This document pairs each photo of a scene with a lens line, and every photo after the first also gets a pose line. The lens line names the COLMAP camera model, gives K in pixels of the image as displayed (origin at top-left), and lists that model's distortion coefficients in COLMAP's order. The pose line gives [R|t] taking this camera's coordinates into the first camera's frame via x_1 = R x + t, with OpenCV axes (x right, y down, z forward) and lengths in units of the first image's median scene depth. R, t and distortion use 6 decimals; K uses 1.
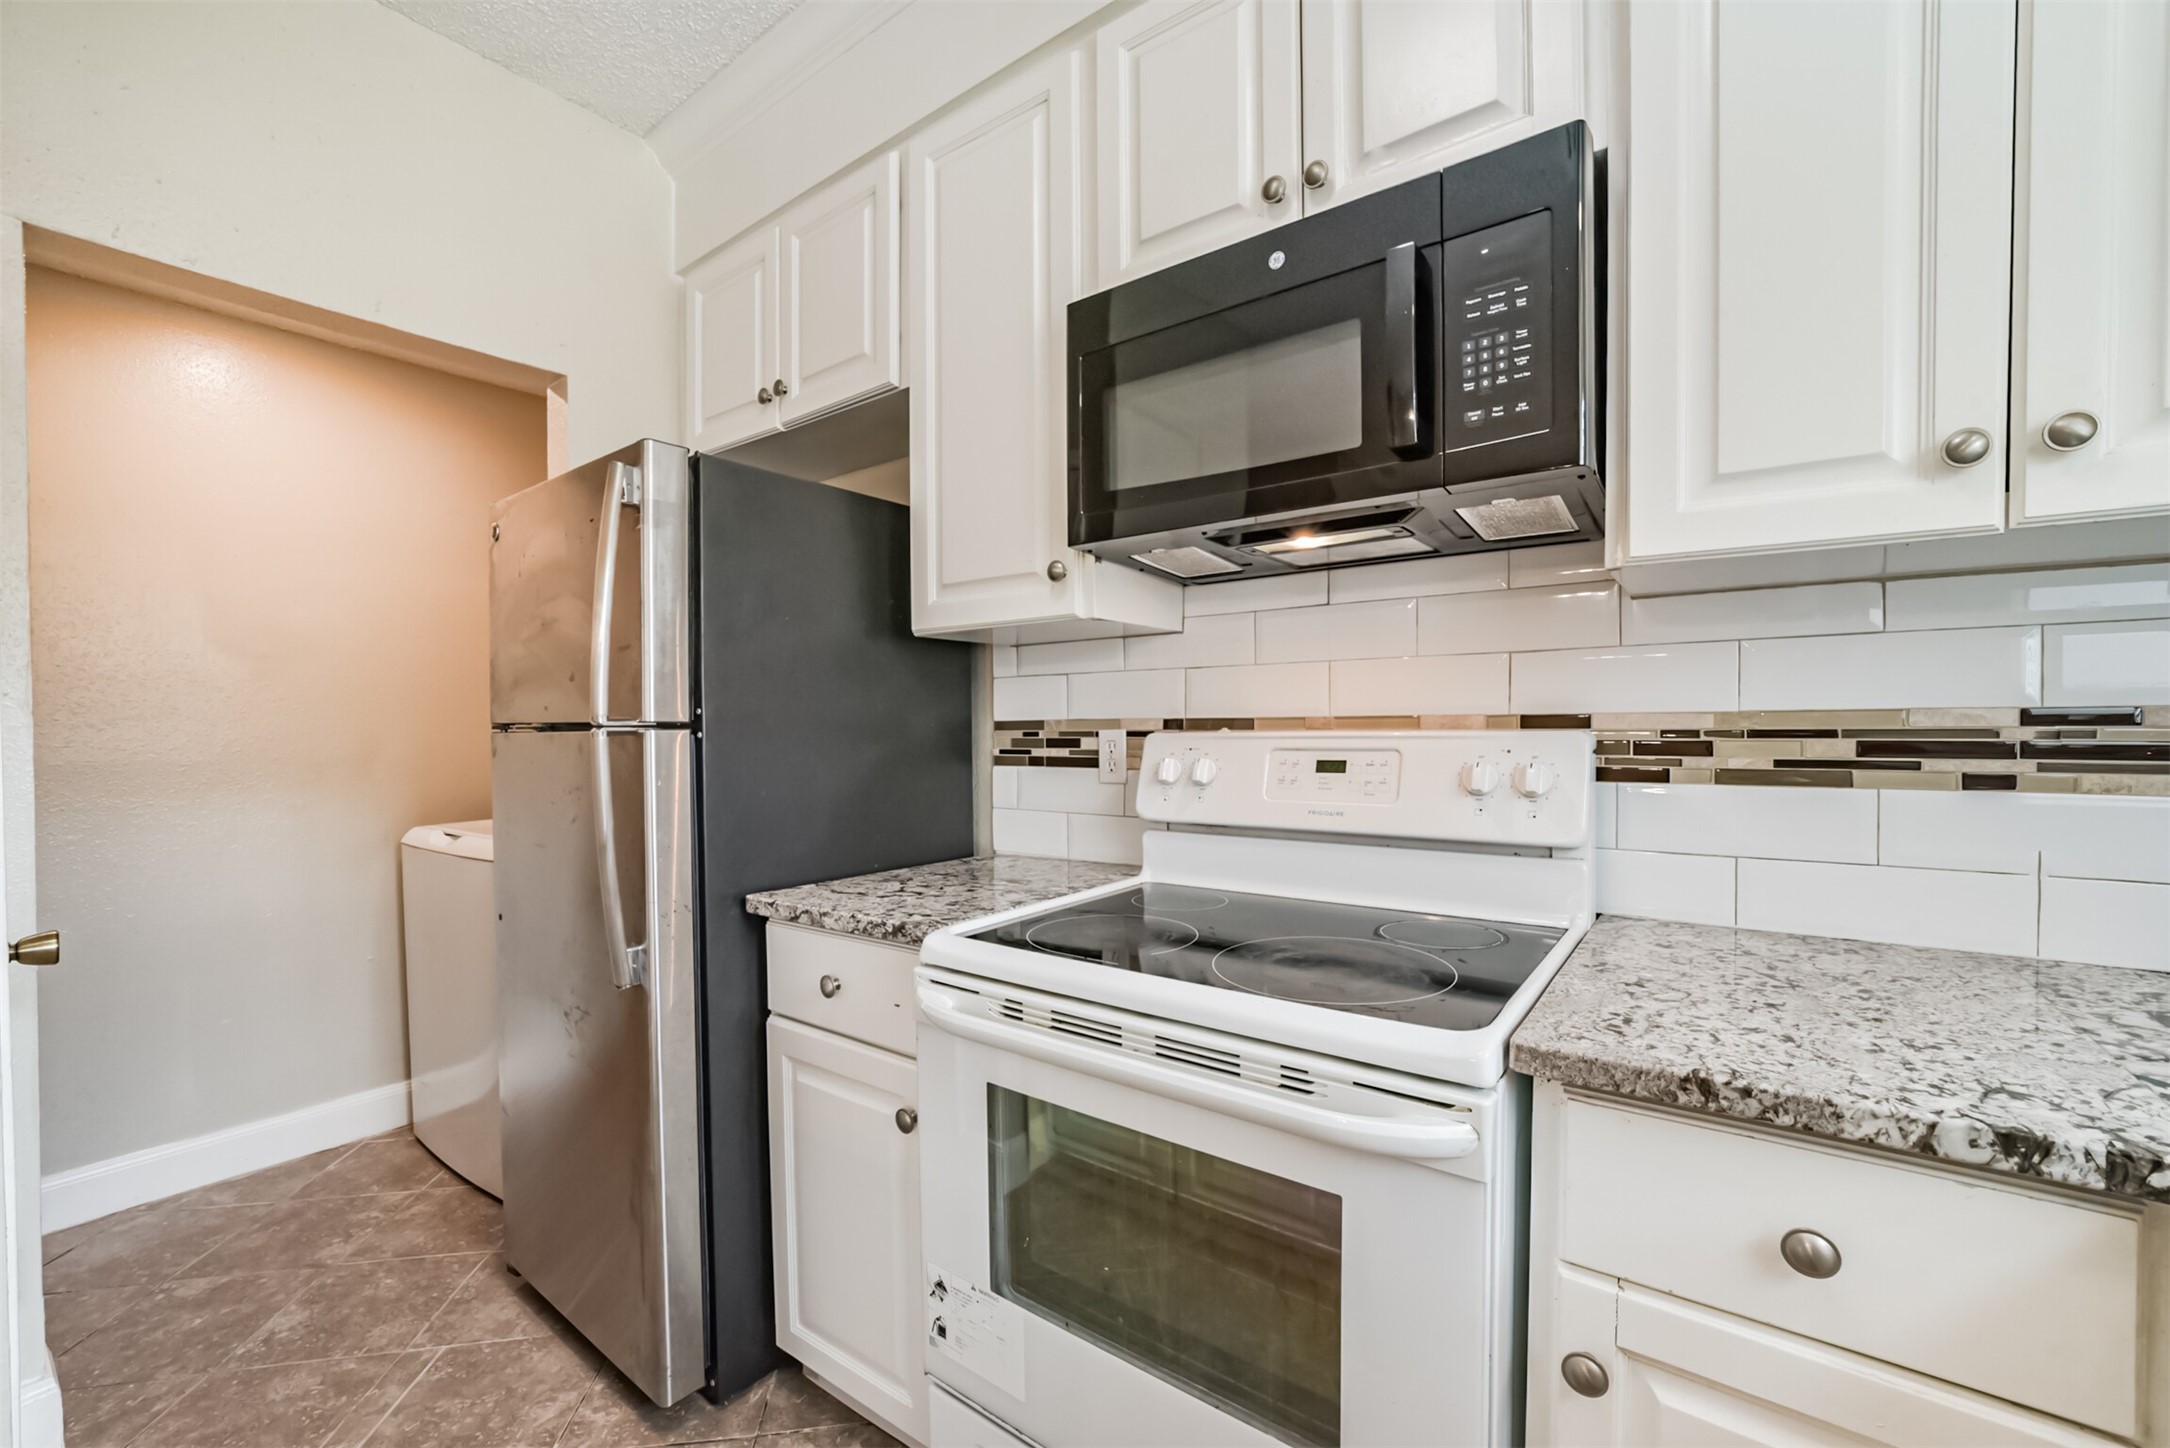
lens RADIAL K [[877.6, 0, 1091.5], [0, 877.6, 744.9], [0, 0, 1]] dist [-0.033861, 0.009768]
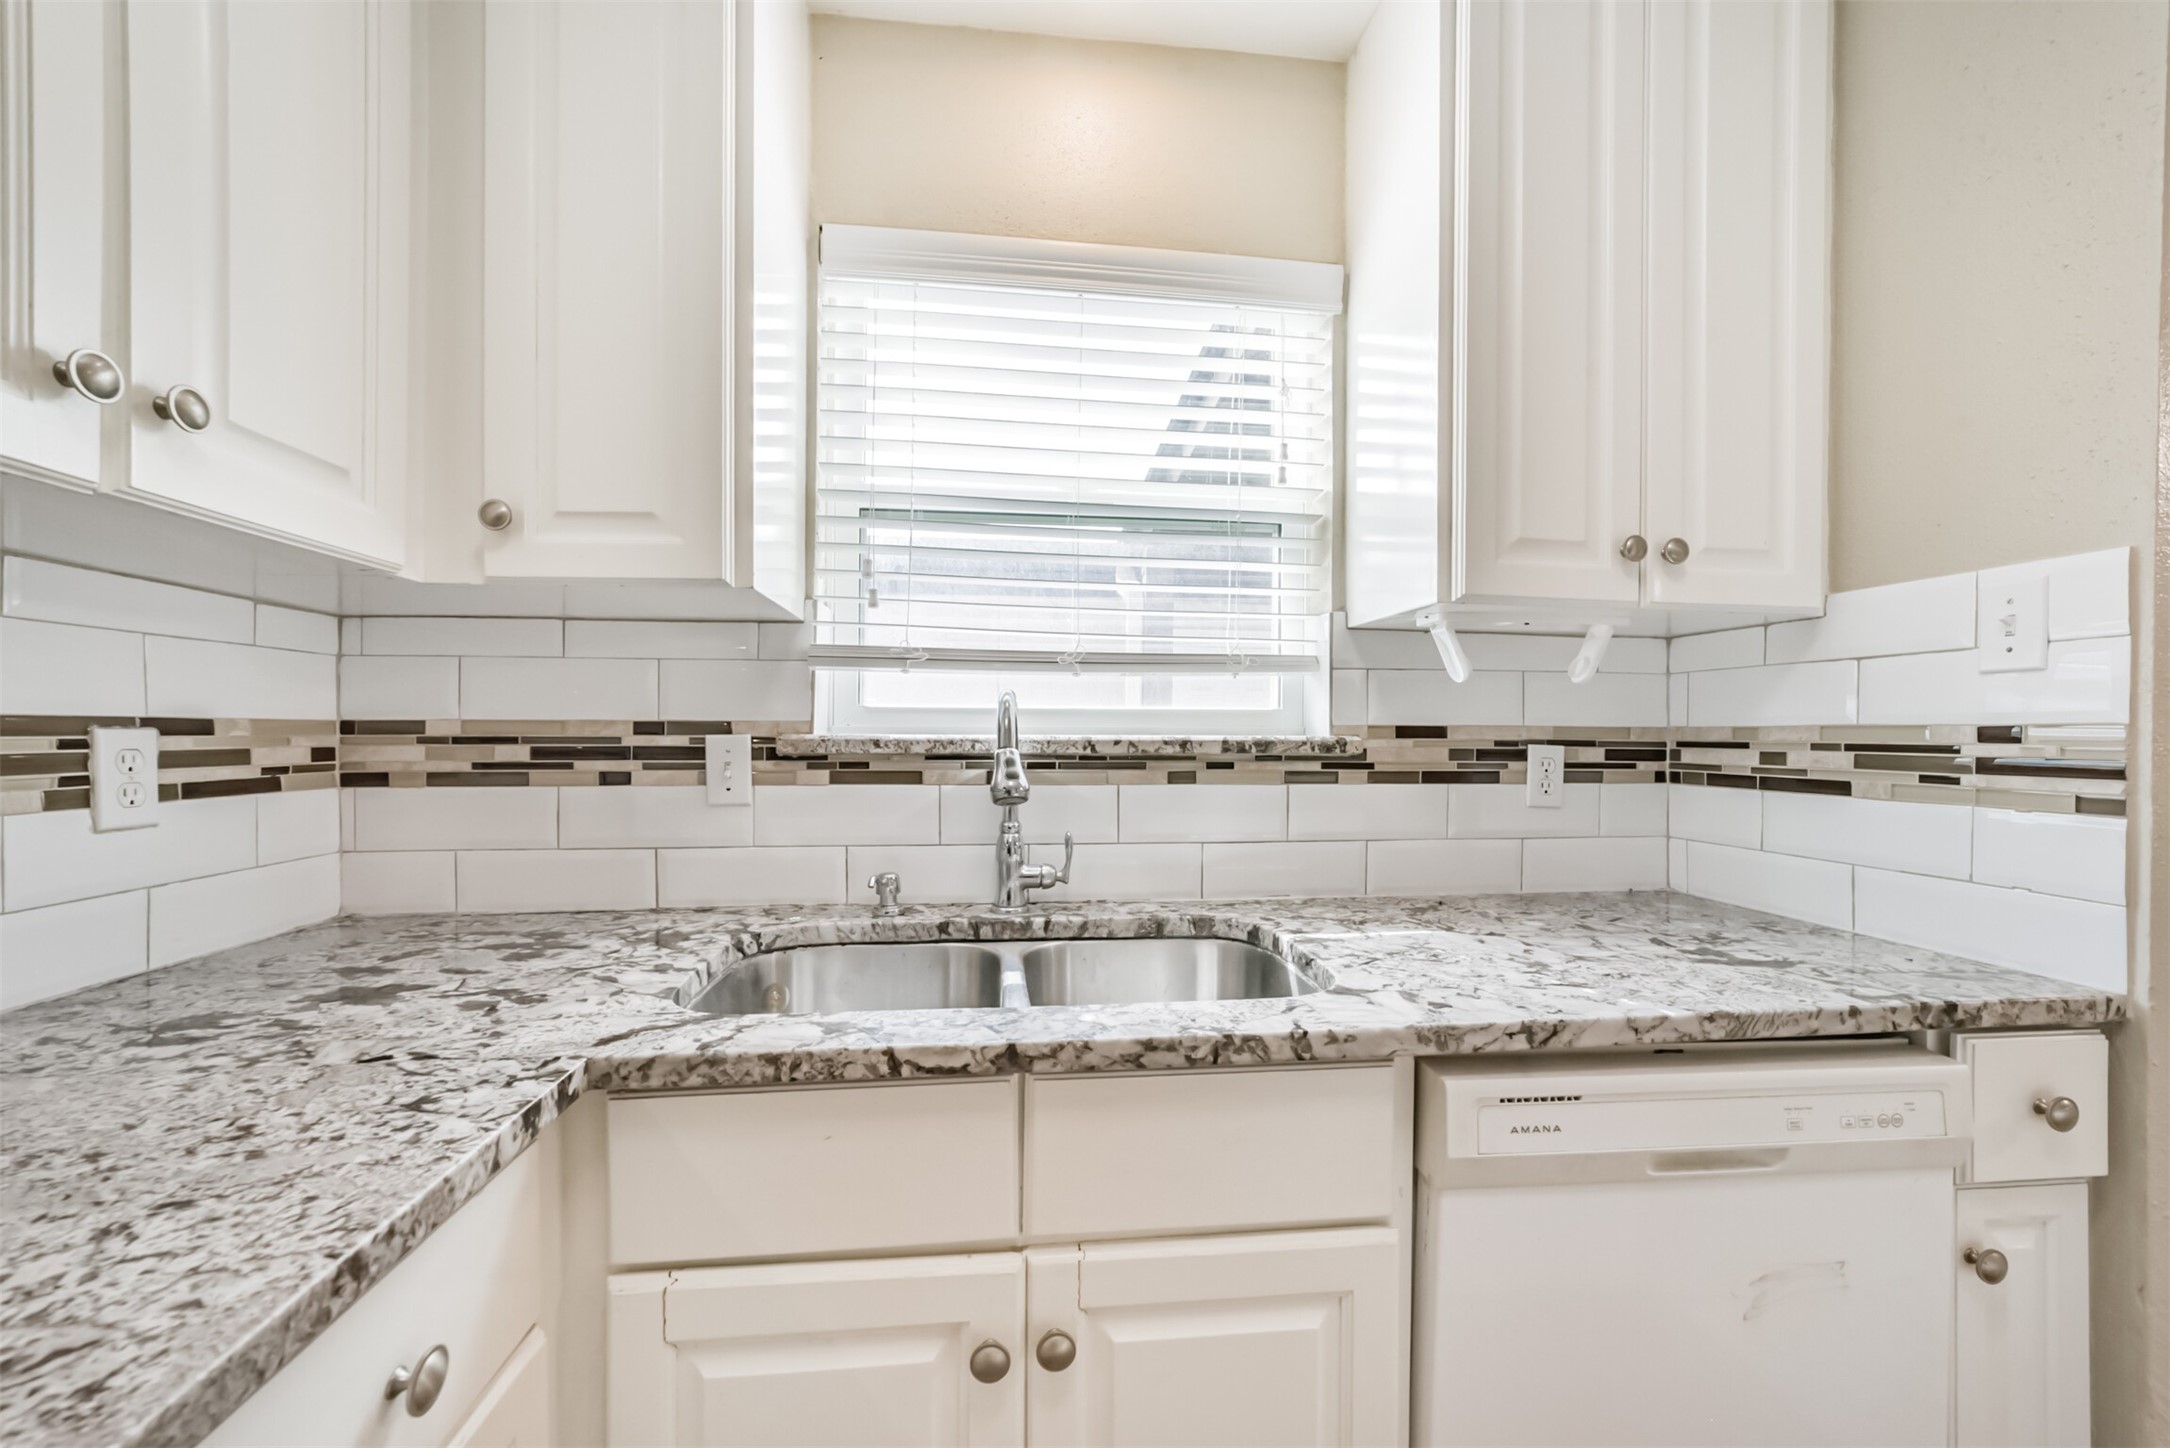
lens RADIAL K [[855.8, 0, 1090.1], [0, 855.8, 744.2], [0, 0, 1]] dist [-0.026504, 0.010004]
pose [[-0.691233, -0.005084, 0.722614, -0.087785], [0.016639, 0.999598, 0.022949, -0.010801], [-0.722440, 0.027886, -0.690871, 0.542640]]
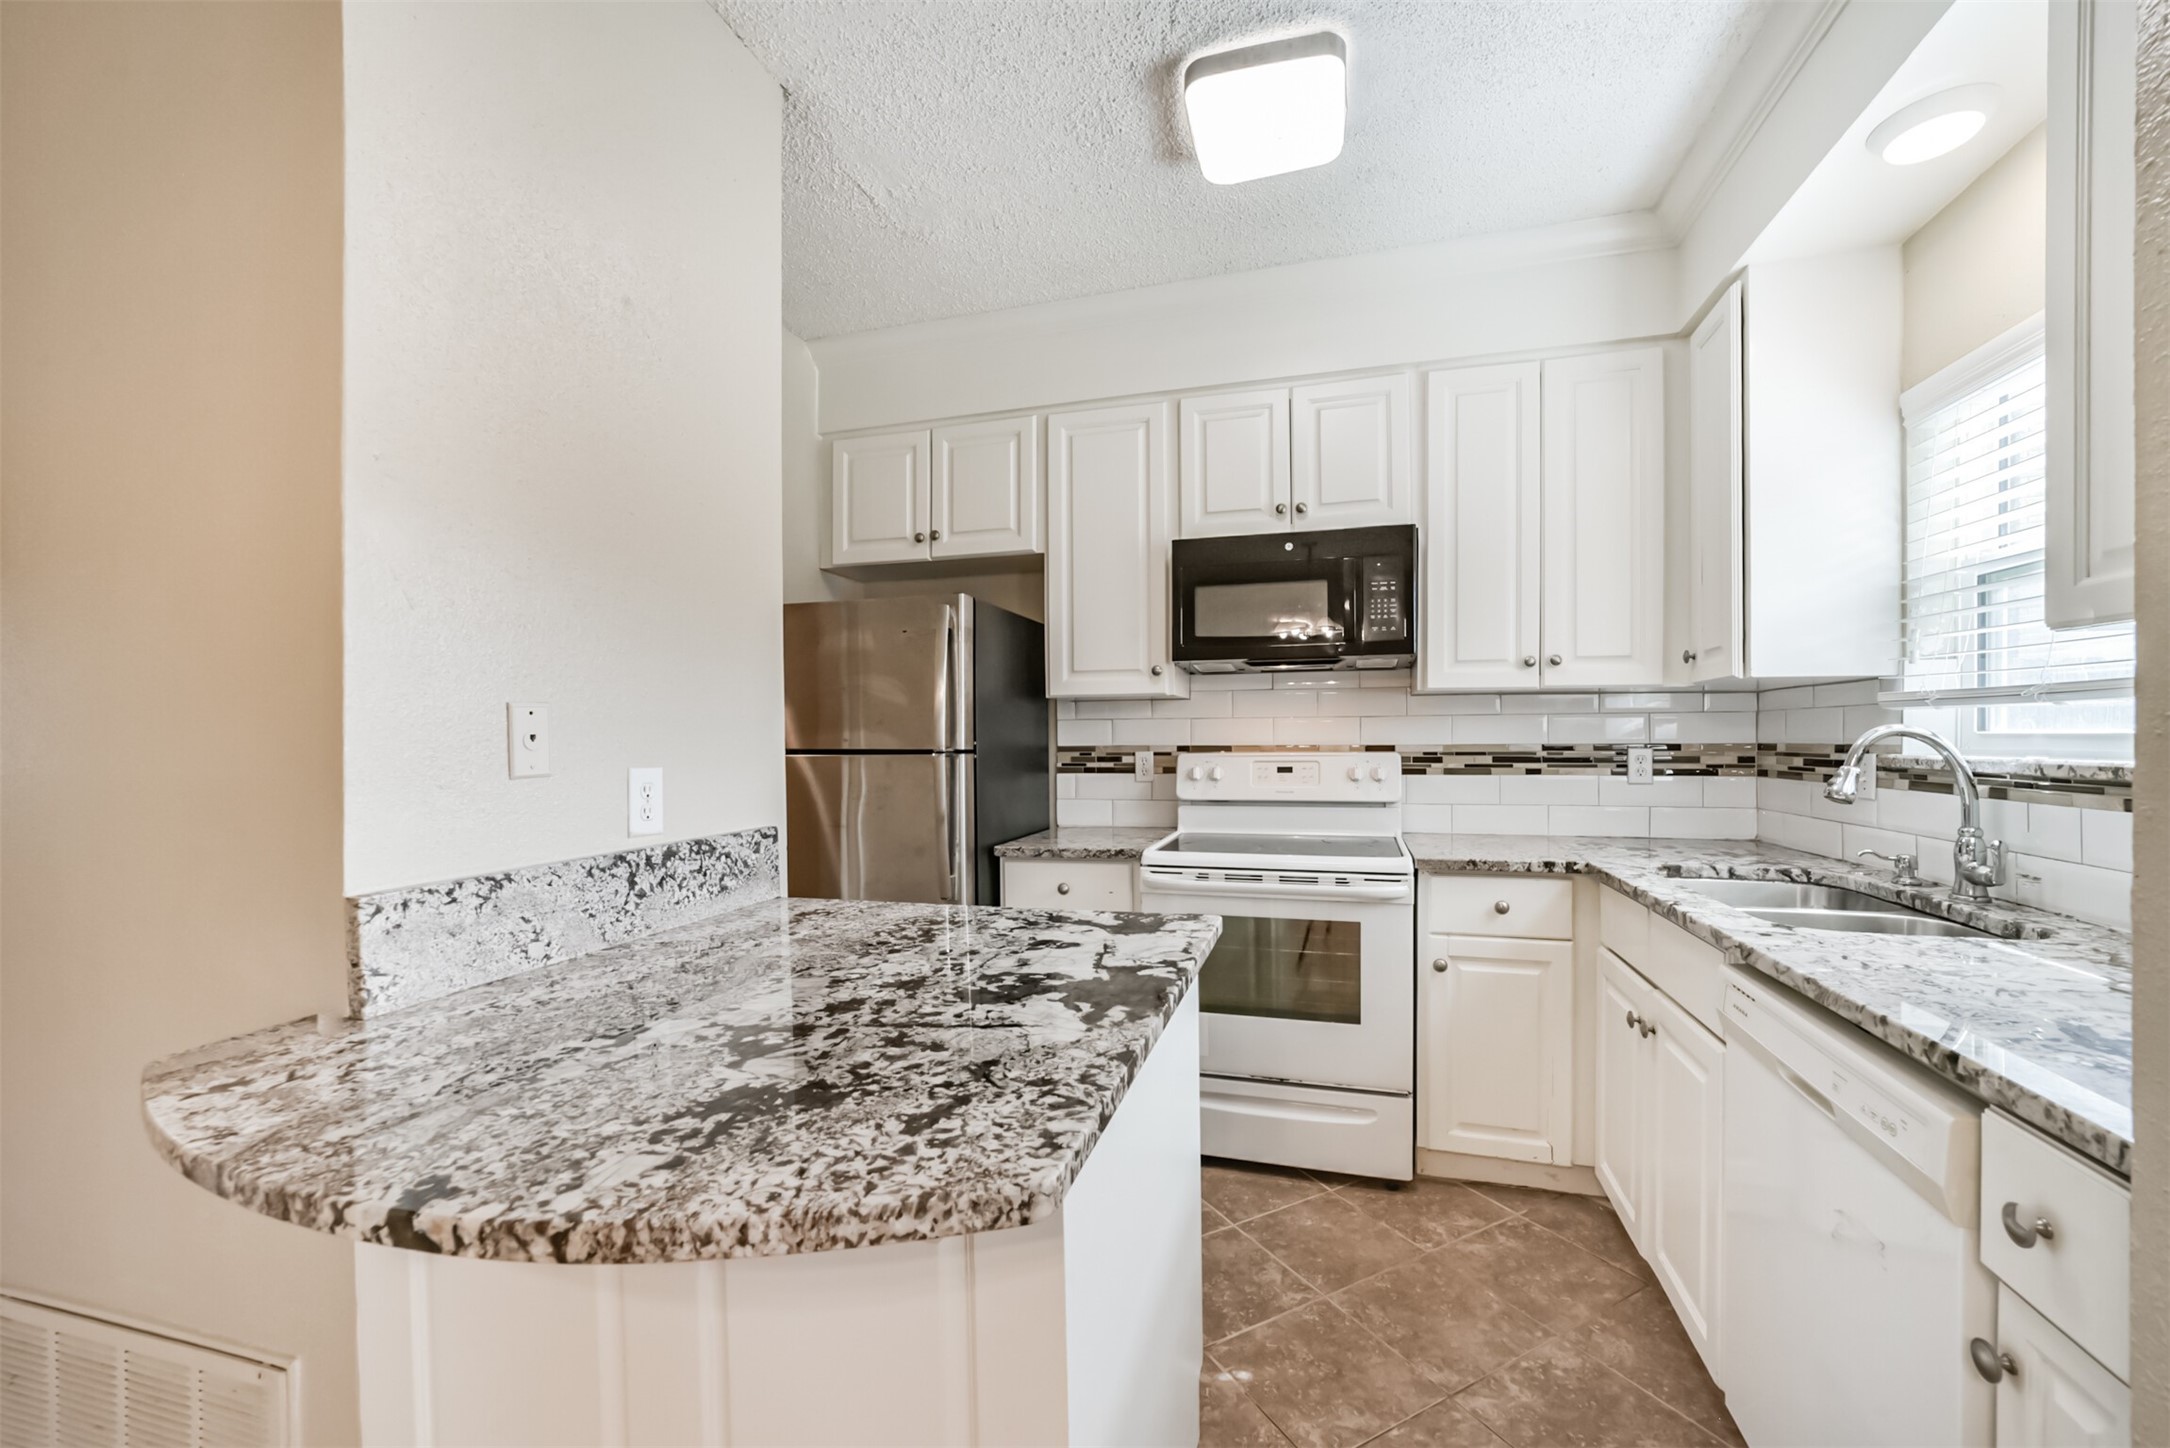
lens RADIAL K [[855.8, 0, 1090.1], [0, 855.8, 744.2], [0, 0, 1]] dist [-0.026504, 0.010004]
pose [[0.937488, -0.001517, 0.348015, -0.941767], [0.006998, 0.999870, -0.014495, -0.010745], [-0.347948, 0.016024, 0.937377, -0.810711]]
